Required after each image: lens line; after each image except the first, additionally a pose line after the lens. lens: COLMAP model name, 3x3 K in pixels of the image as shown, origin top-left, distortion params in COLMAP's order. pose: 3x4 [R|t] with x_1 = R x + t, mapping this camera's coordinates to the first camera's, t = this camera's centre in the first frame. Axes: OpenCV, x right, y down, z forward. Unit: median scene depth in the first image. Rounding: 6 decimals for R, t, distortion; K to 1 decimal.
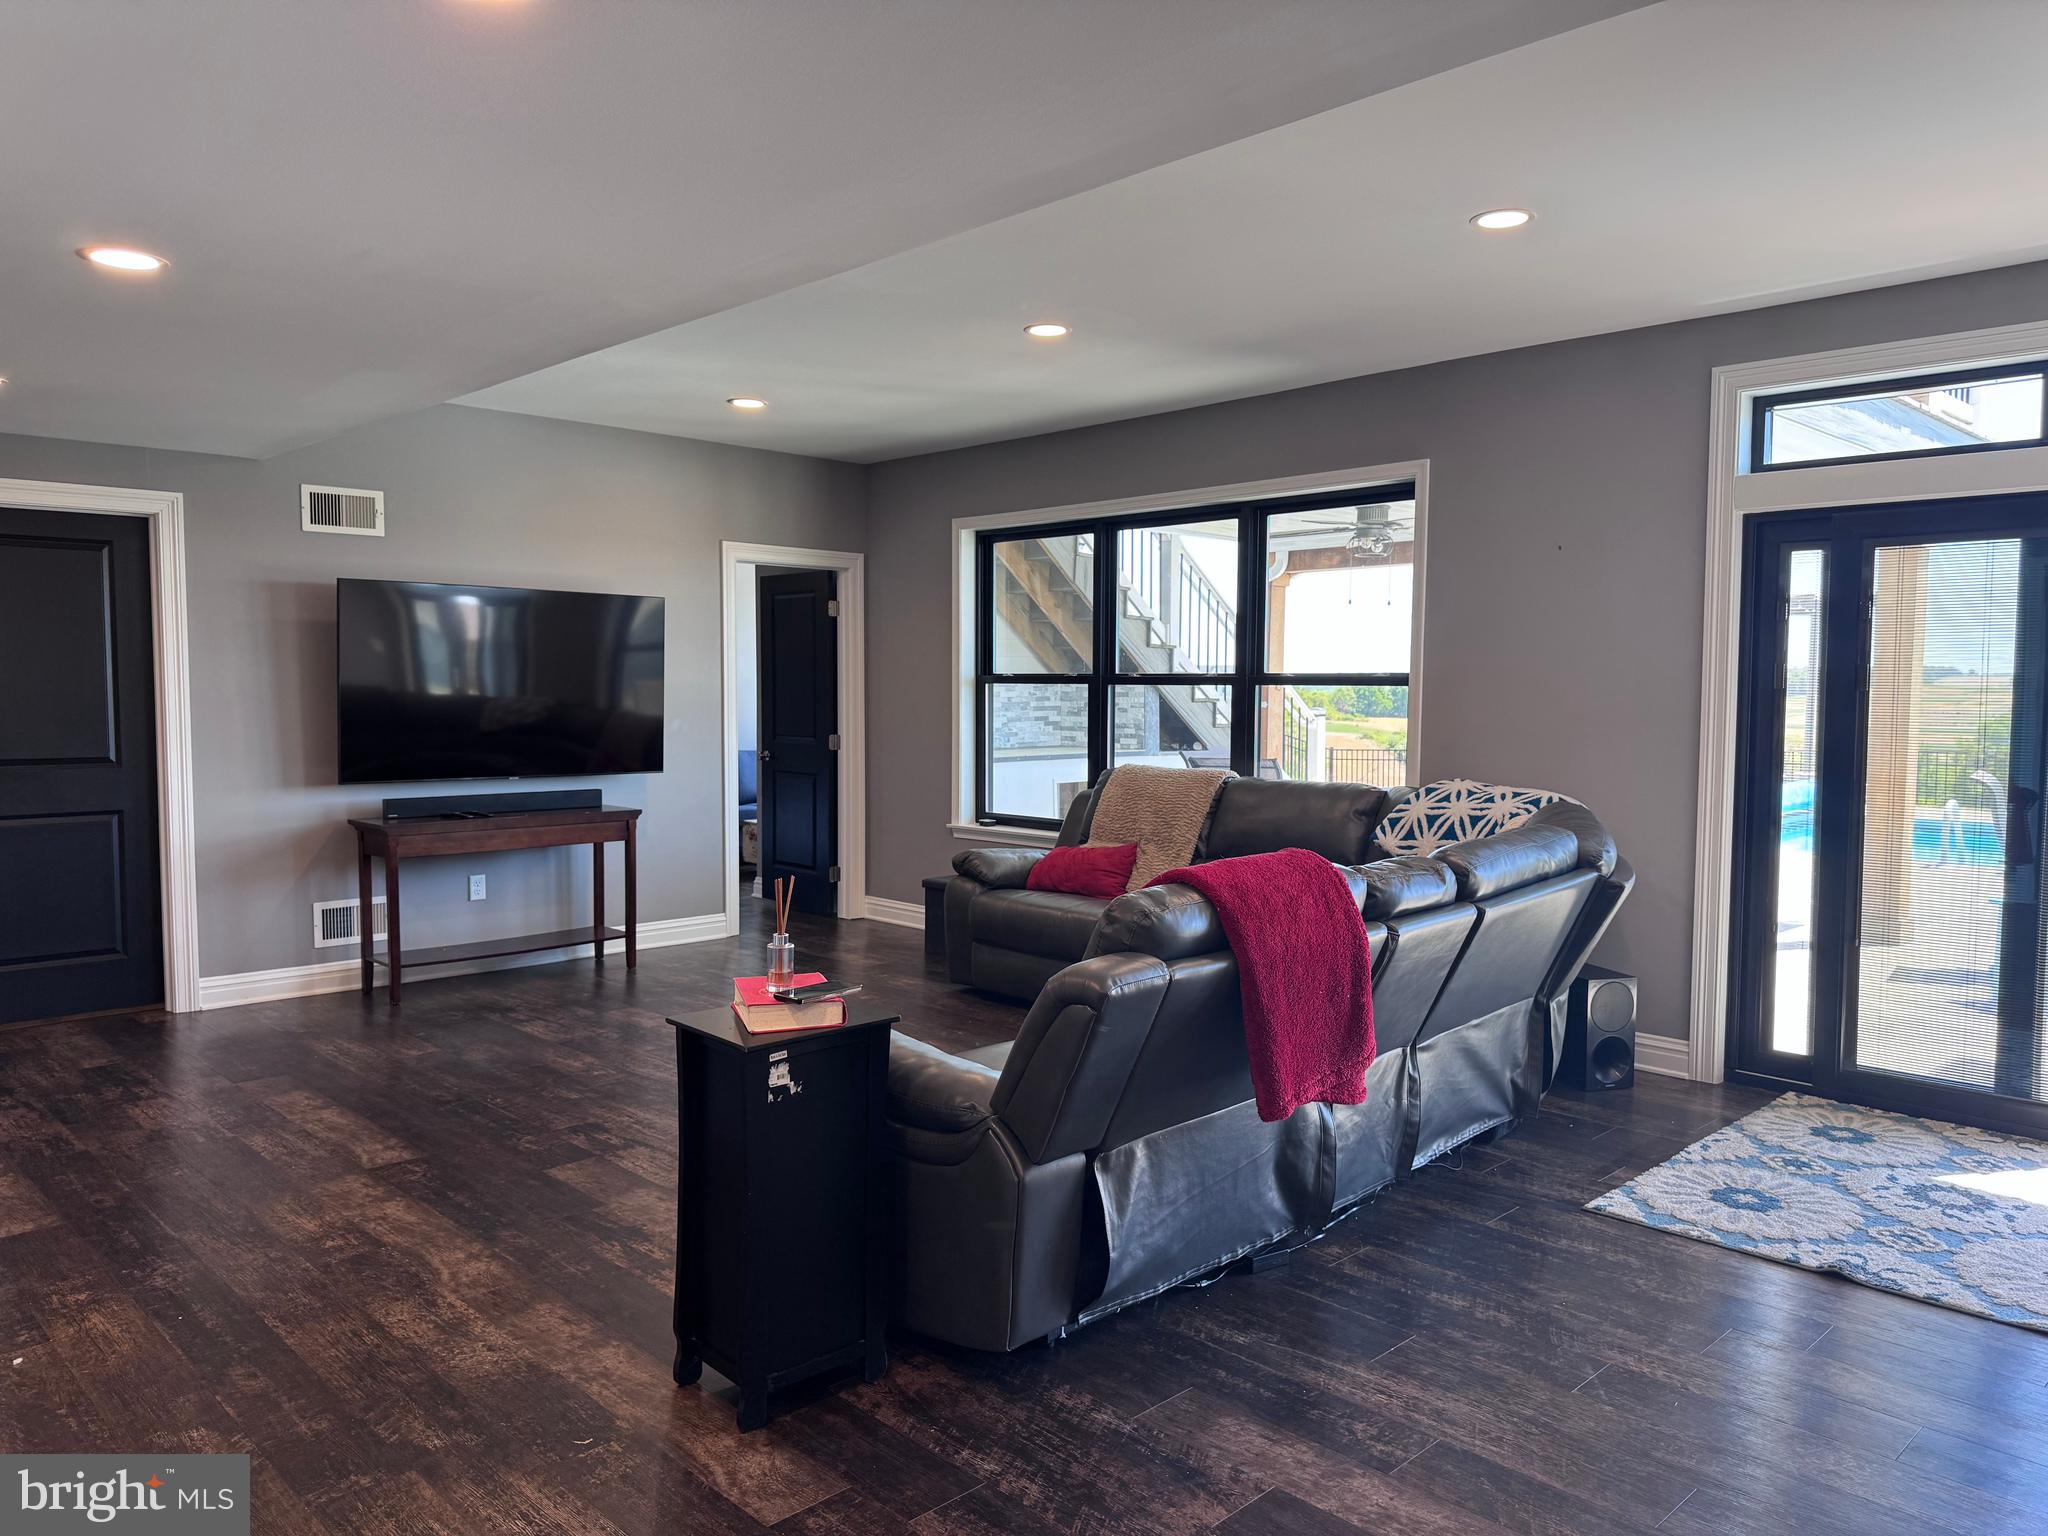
lens RADIAL K [[1448.1, 0, 1015.6], [0, 1448.1, 770.3], [0, 0, 1]] dist [0.066405, -0.062214]
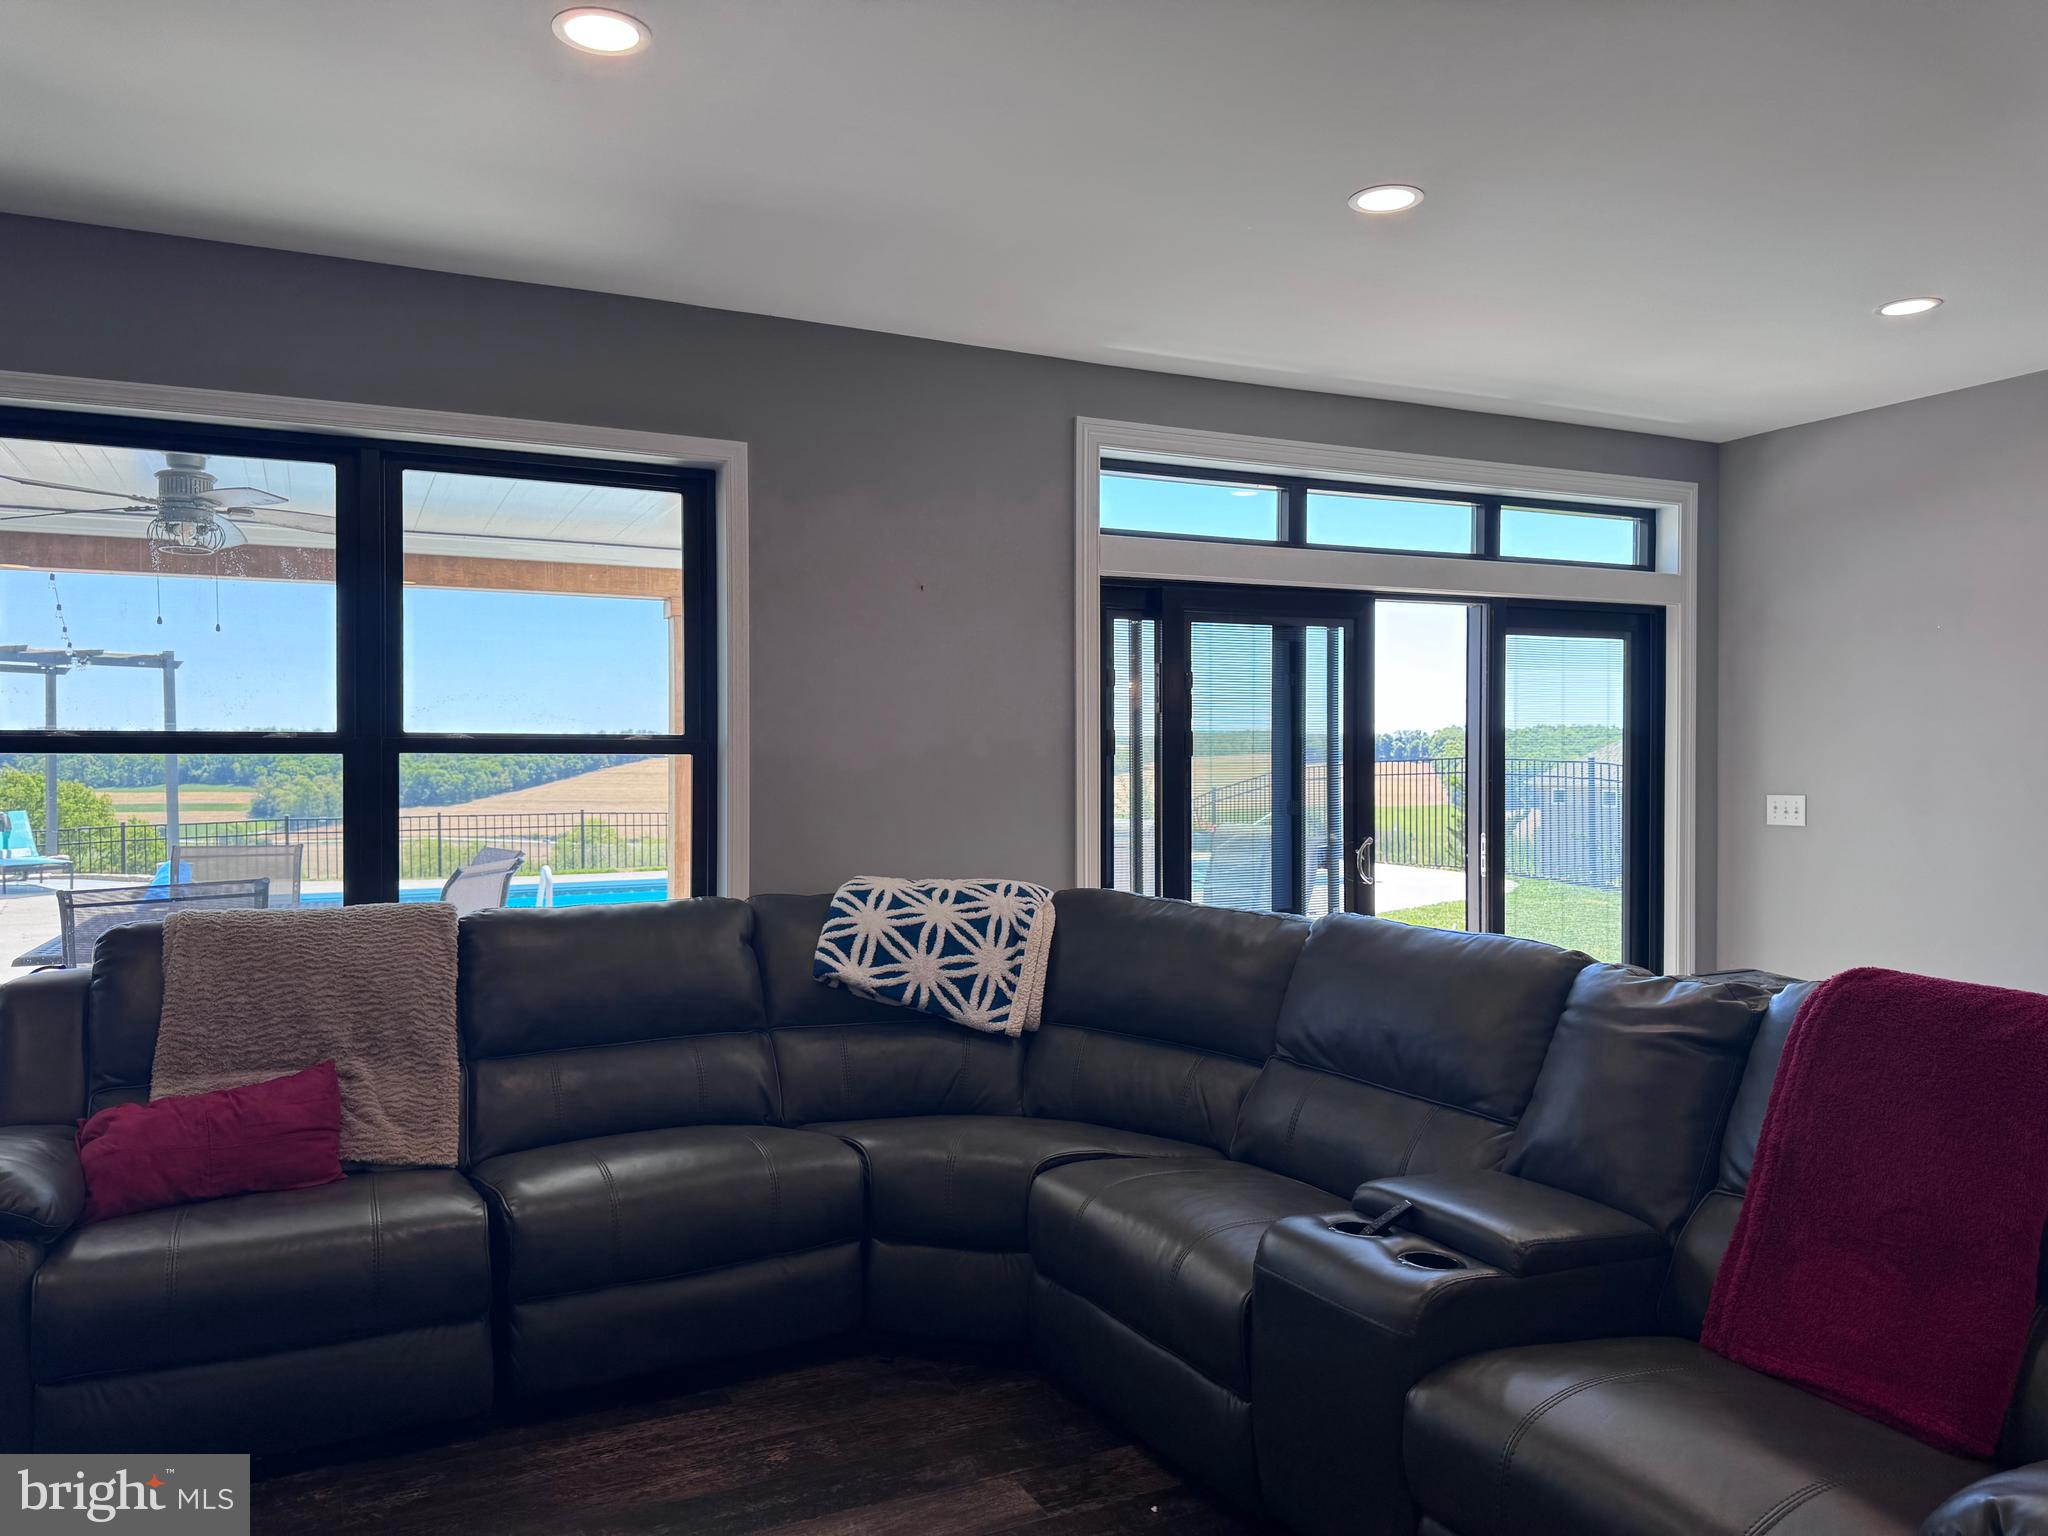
lens RADIAL K [[1448.1, 0, 1023.7], [0, 1448.1, 760.7], [0, 0, 1]] dist [0.066405, -0.062214]
pose [[0.307983, -0.011991, 0.951316, -0.337597], [0.053610, 0.998551, -0.004769, -0.041544], [-0.949880, 0.052469, 0.308179, 0.607844]]
